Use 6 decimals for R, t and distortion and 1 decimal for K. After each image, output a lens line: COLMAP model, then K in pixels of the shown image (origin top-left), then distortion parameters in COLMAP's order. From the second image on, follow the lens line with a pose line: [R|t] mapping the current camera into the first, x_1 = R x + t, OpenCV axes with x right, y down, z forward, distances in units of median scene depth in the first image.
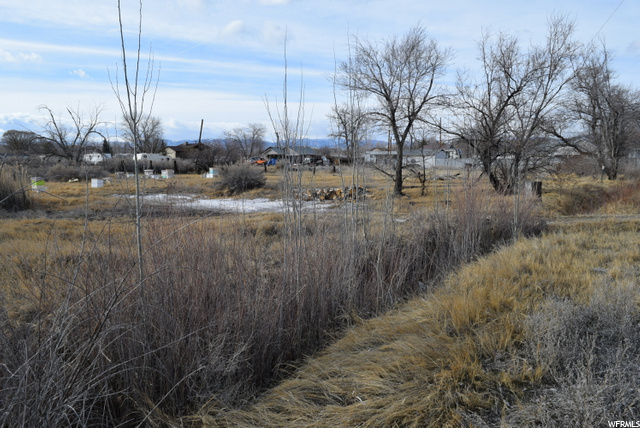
lens RADIAL K [[509.0, 0, 317.4], [0, 509.0, 213.6], [0, 0, 1]] dist [0.000847, 0.003161]
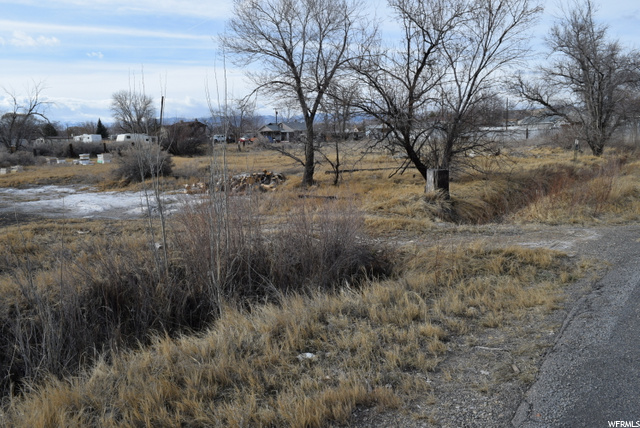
lens RADIAL K [[509.0, 0, 316.8], [0, 509.0, 211.8], [0, 0, 1]] dist [0.000847, 0.003161]
pose [[0.999138, -0.019815, -0.036466, 0.109830], [0.021439, 0.998771, 0.044697, -0.014843], [0.035535, -0.045440, 0.998335, 0.104766]]
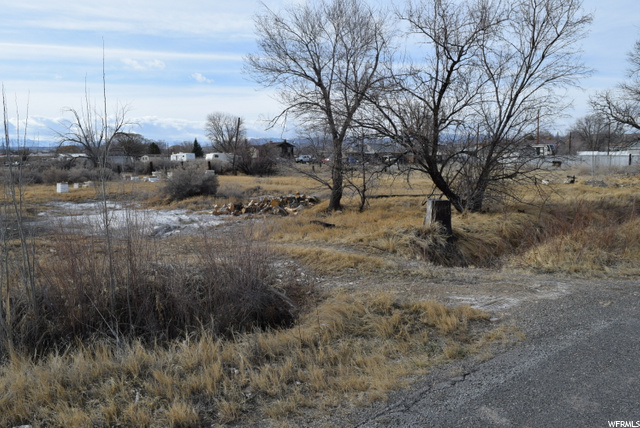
lens RADIAL K [[509.0, 0, 316.7], [0, 509.0, 213.4], [0, 0, 1]] dist [0.000847, 0.003161]
pose [[0.976662, 0.015556, -0.214218, 0.162475], [-0.014530, 0.999874, 0.006366, -0.018173], [0.214290, -0.003105, 0.976765, 0.132355]]
